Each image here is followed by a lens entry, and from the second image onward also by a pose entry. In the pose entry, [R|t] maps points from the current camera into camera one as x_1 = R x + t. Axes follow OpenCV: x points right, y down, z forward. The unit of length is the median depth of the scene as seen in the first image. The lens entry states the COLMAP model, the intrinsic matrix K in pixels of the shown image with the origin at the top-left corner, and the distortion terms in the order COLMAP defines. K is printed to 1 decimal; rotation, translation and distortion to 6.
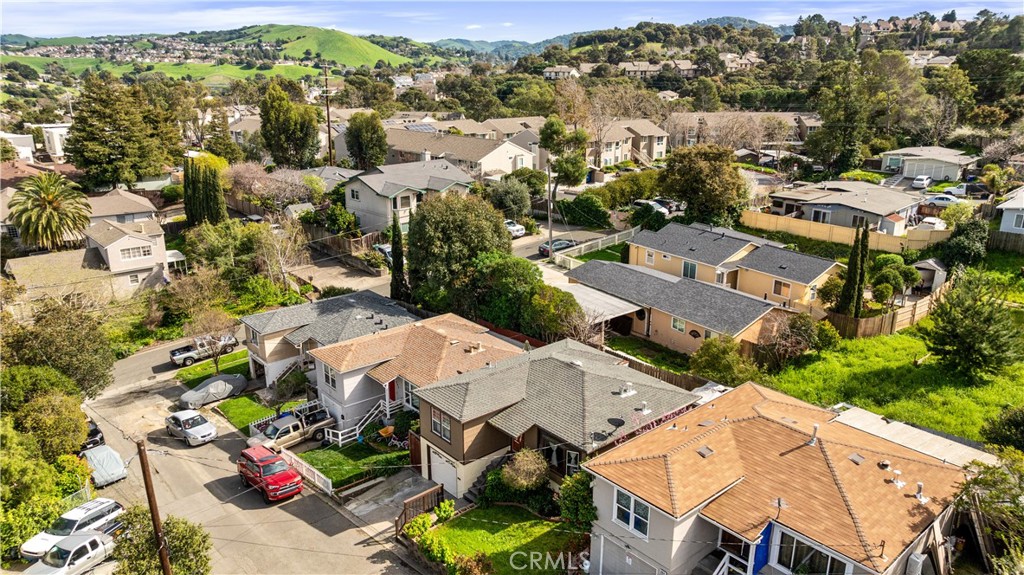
lens RADIAL K [[734.4, 0, 515.8], [0, 734.4, 287.2], [0, 0, 1]] dist [-0.028016, 0.005836]
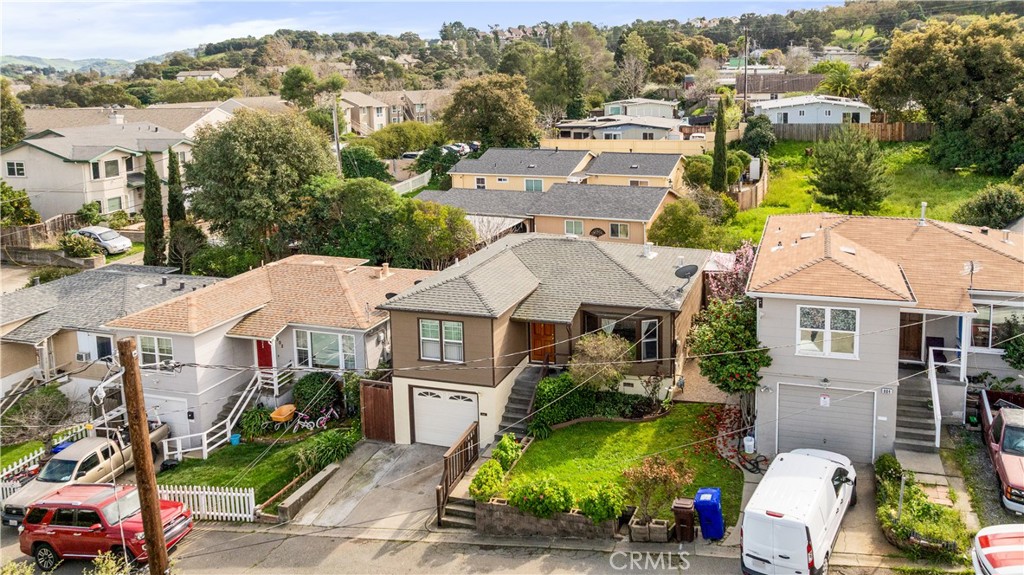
lens RADIAL K [[734.4, 0, 534.8], [0, 734.4, 206.5], [0, 0, 1]] dist [-0.028016, 0.005836]
pose [[0.831306, -0.085559, 0.549191, -0.235259], [0.182548, 0.975298, -0.124378, 0.100371], [-0.524983, 0.203650, 0.826389, 0.227744]]
